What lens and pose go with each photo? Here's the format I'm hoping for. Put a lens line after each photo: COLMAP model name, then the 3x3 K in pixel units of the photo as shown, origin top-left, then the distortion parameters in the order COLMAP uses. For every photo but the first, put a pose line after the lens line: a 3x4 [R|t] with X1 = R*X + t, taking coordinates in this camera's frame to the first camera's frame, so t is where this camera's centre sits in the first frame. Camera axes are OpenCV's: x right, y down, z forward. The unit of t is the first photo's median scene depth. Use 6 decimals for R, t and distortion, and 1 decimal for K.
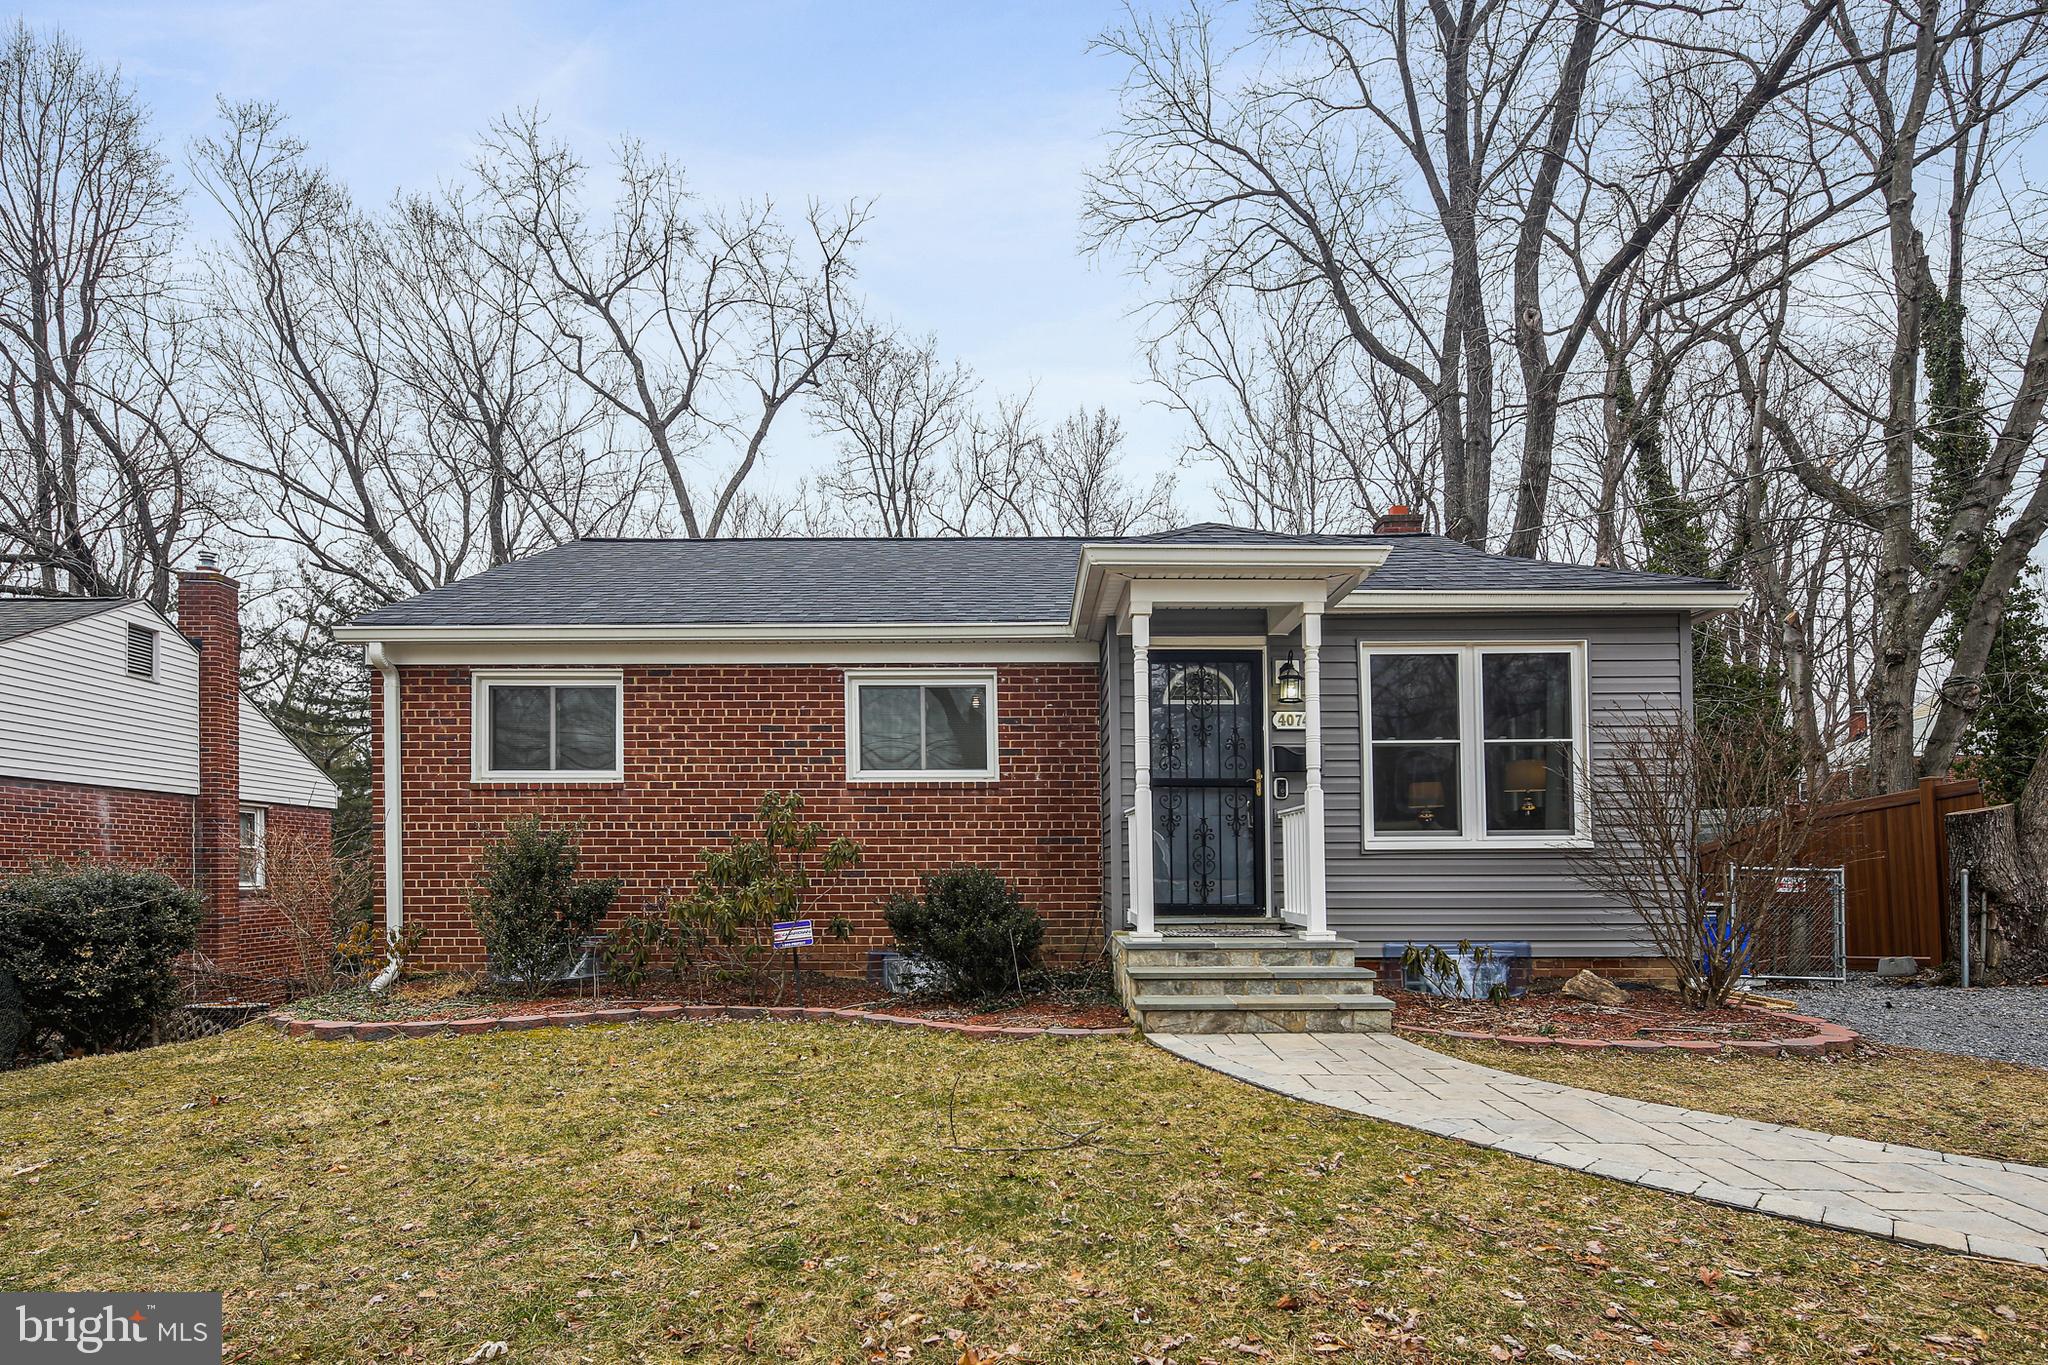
lens RADIAL K [[997.6, 0, 1018.9], [0, 997.6, 866.2], [0, 0, 1]] dist [0.003459, -0.004533]
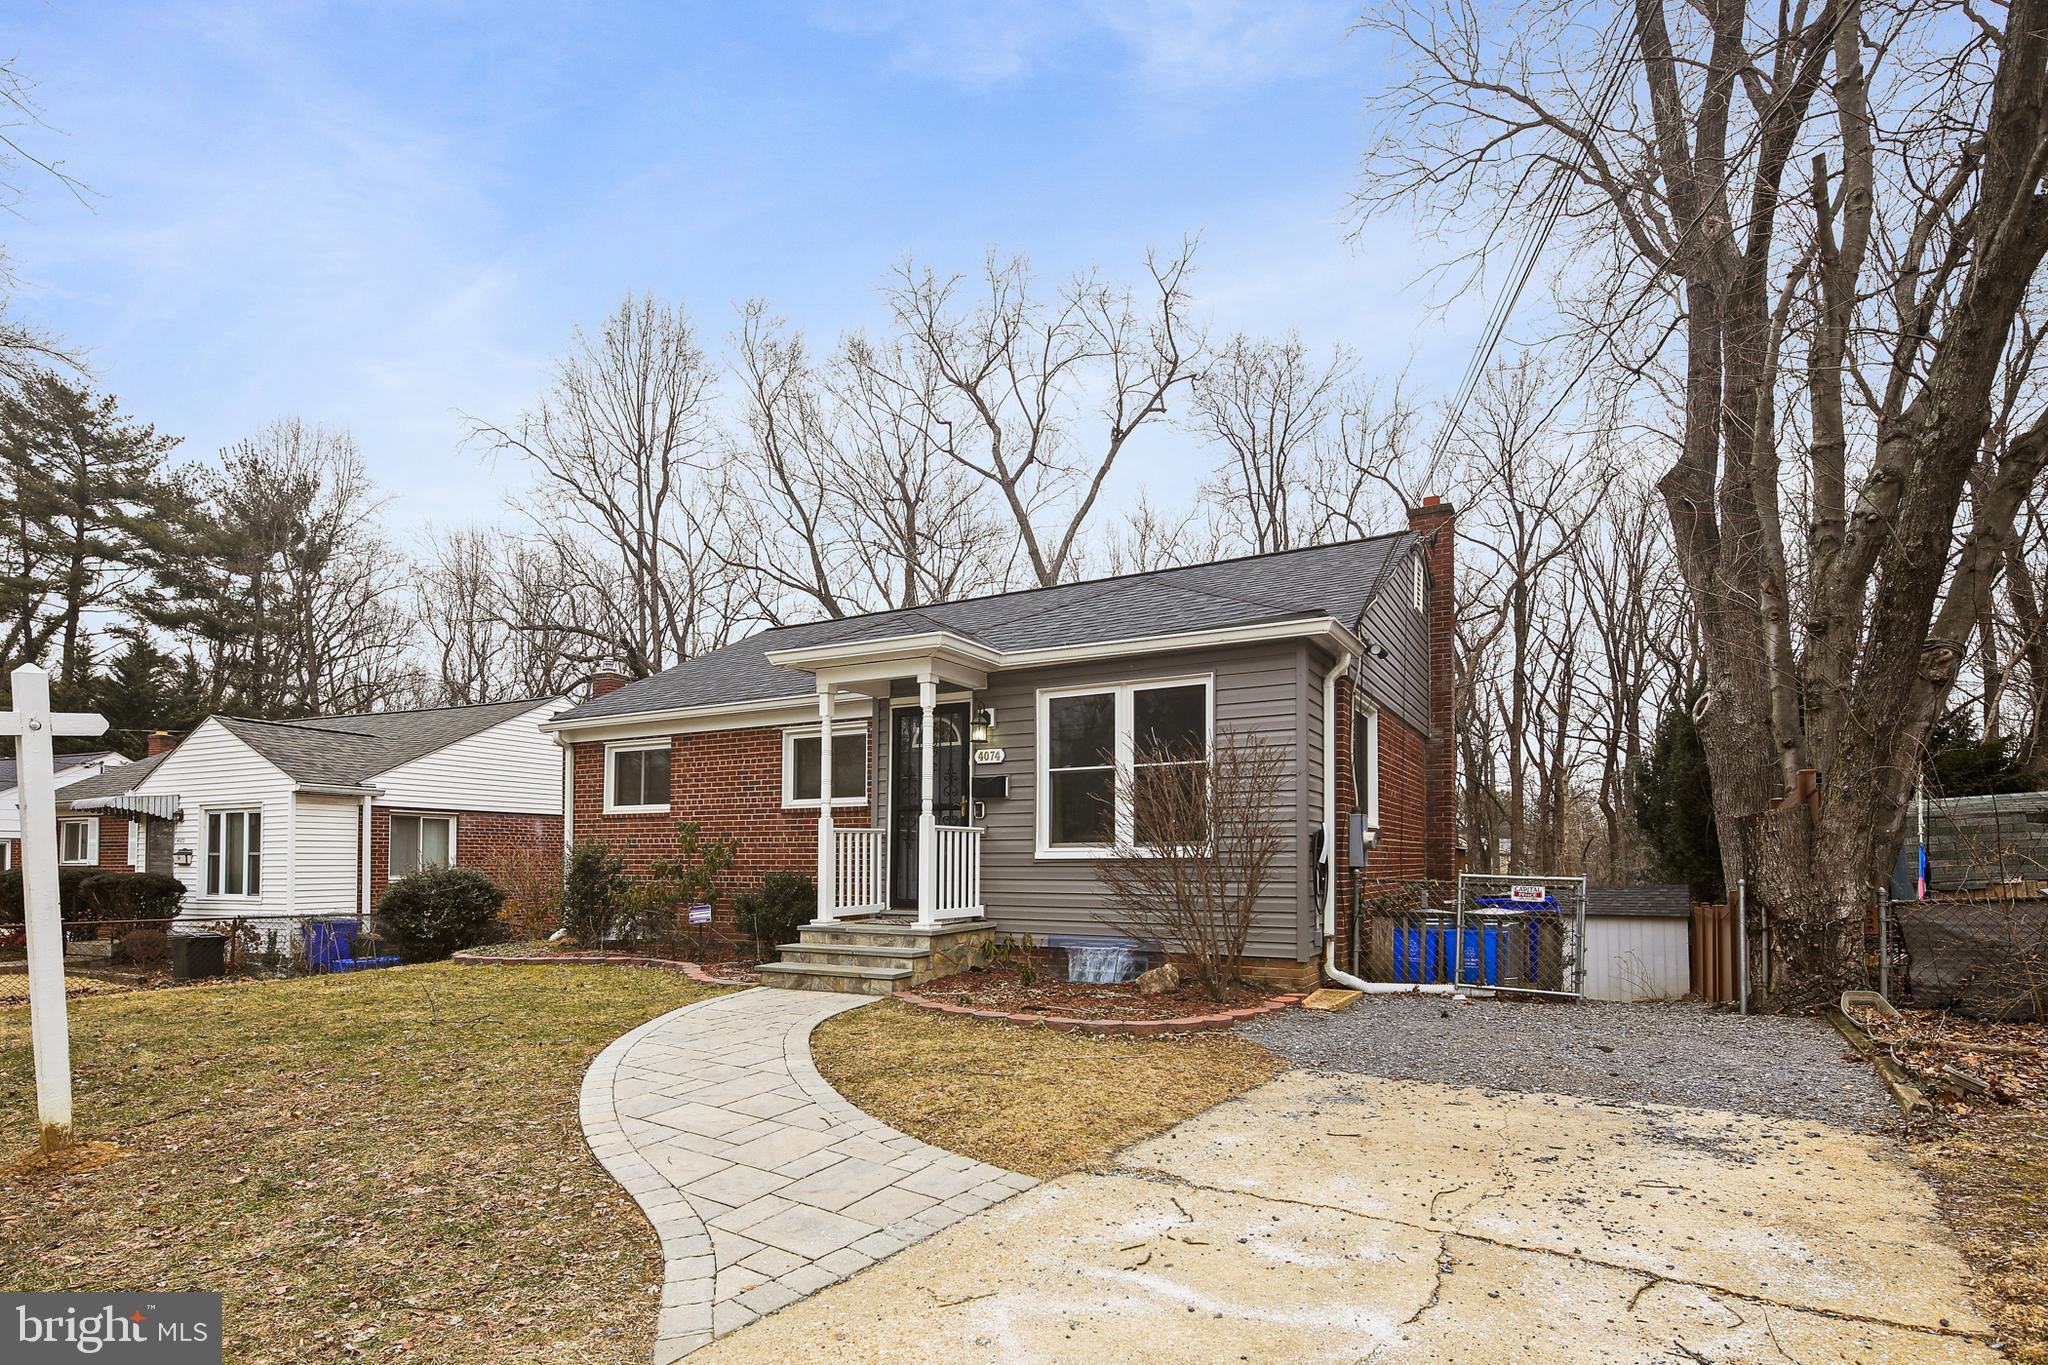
lens RADIAL K [[1000.0, 0, 1020.4], [0, 1000.0, 850.7], [0, 0, 1]] dist [0.001703, -0.000837]
pose [[0.875974, -0.002406, -0.482352, 0.801343], [0.000698, 0.999993, -0.003721, -0.018922], [0.482357, 0.002923, 0.875970, -0.076874]]
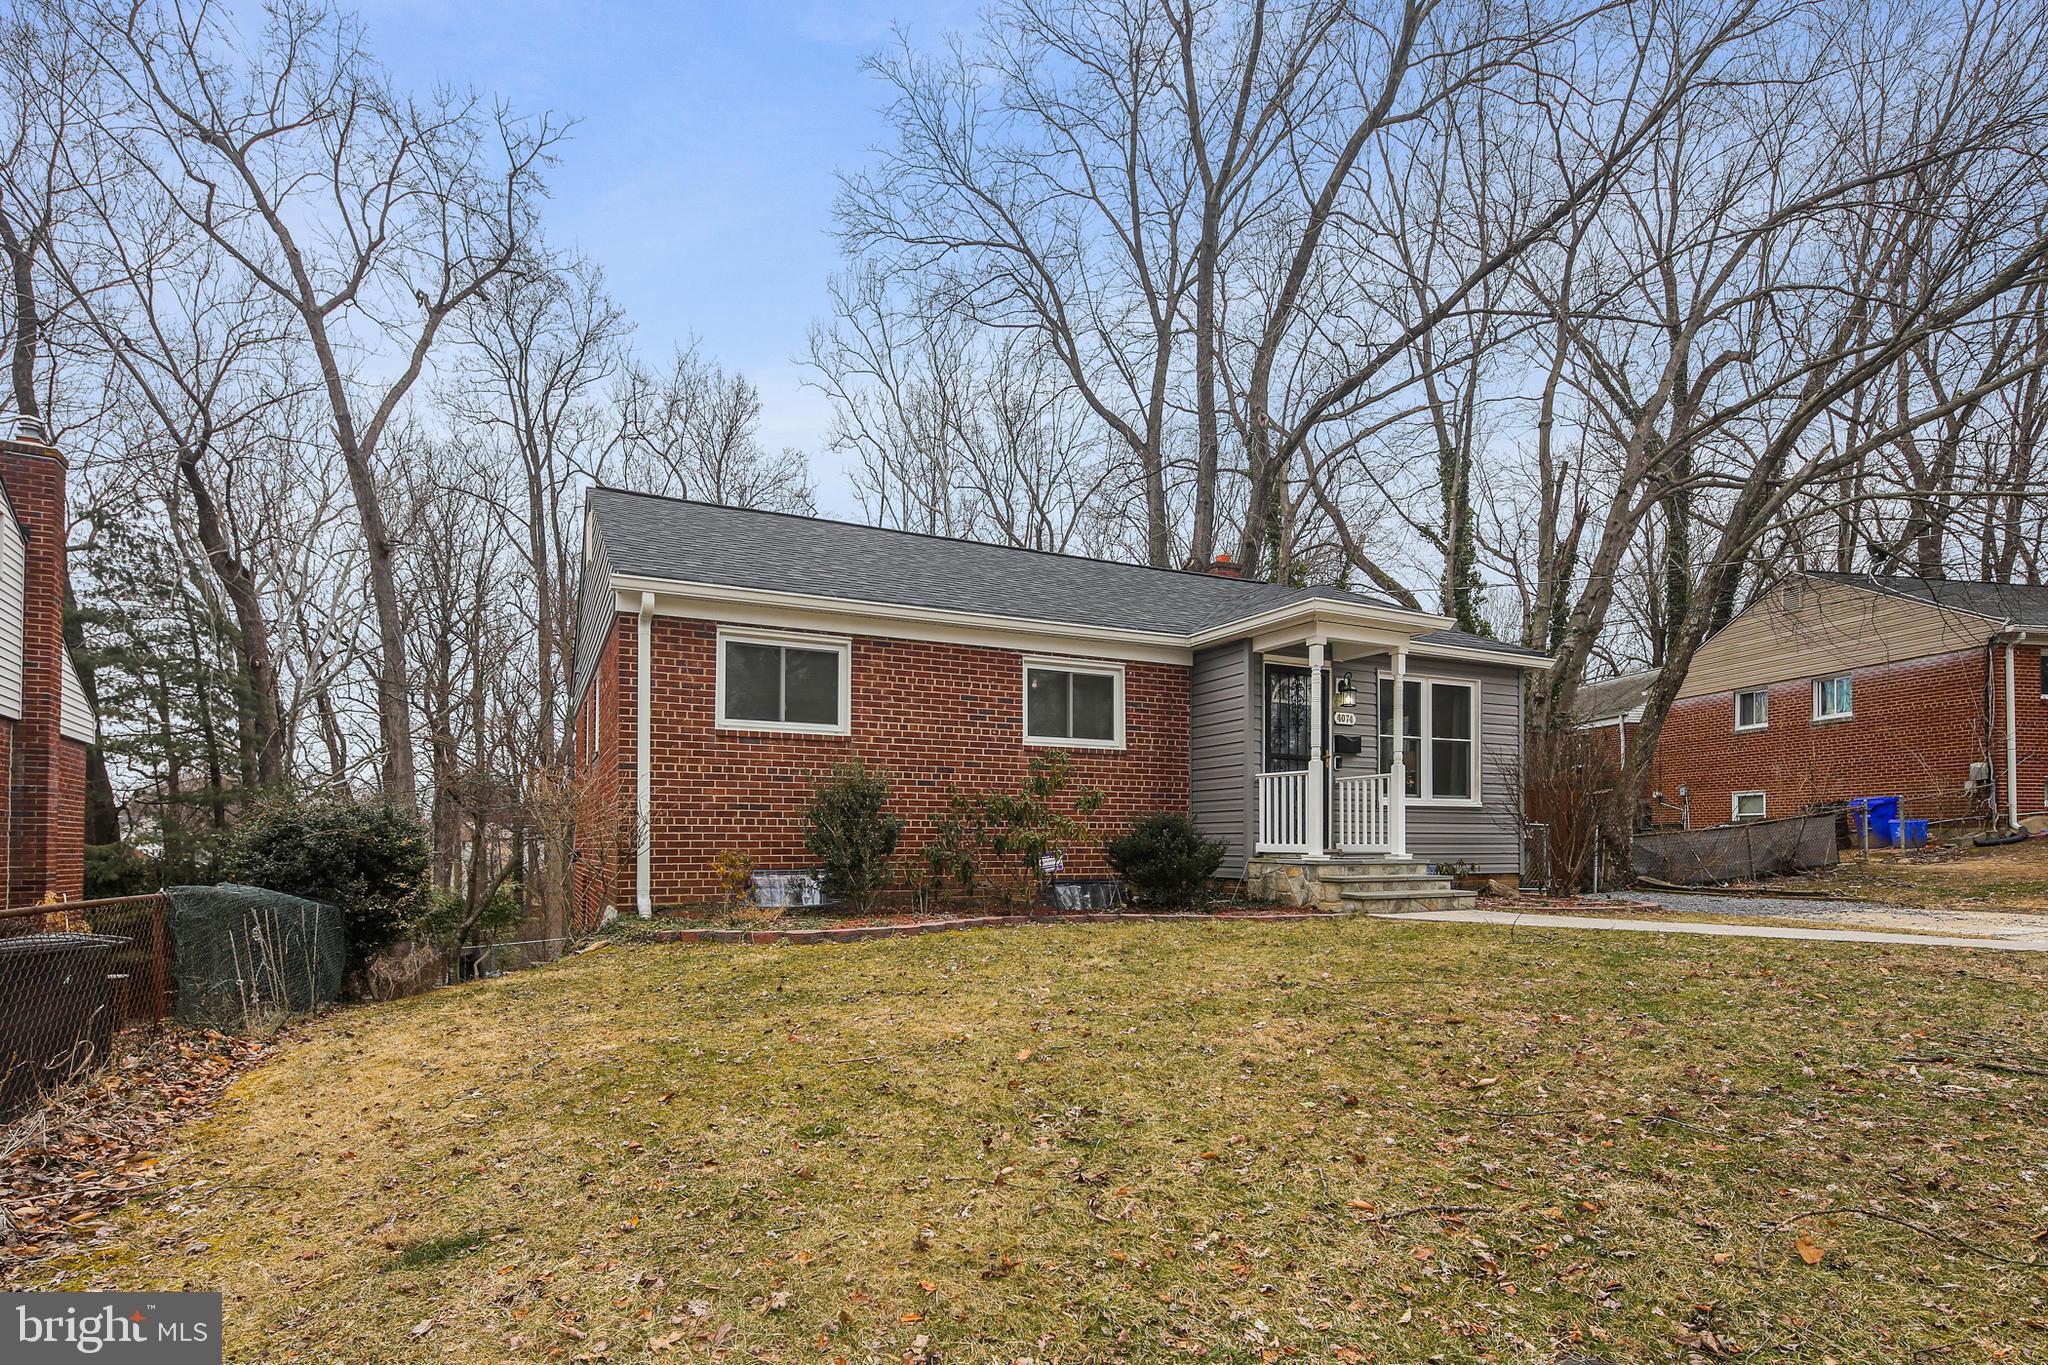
lens RADIAL K [[1000.0, 0, 1020.4], [0, 1000.0, 850.7], [0, 0, 1]] dist [0.001703, -0.000837]
pose [[0.898715, 0.001347, 0.438532, -0.728727], [-0.004227, 0.999975, 0.005590, 0.041828], [-0.438513, -0.006878, 0.898698, -0.129462]]
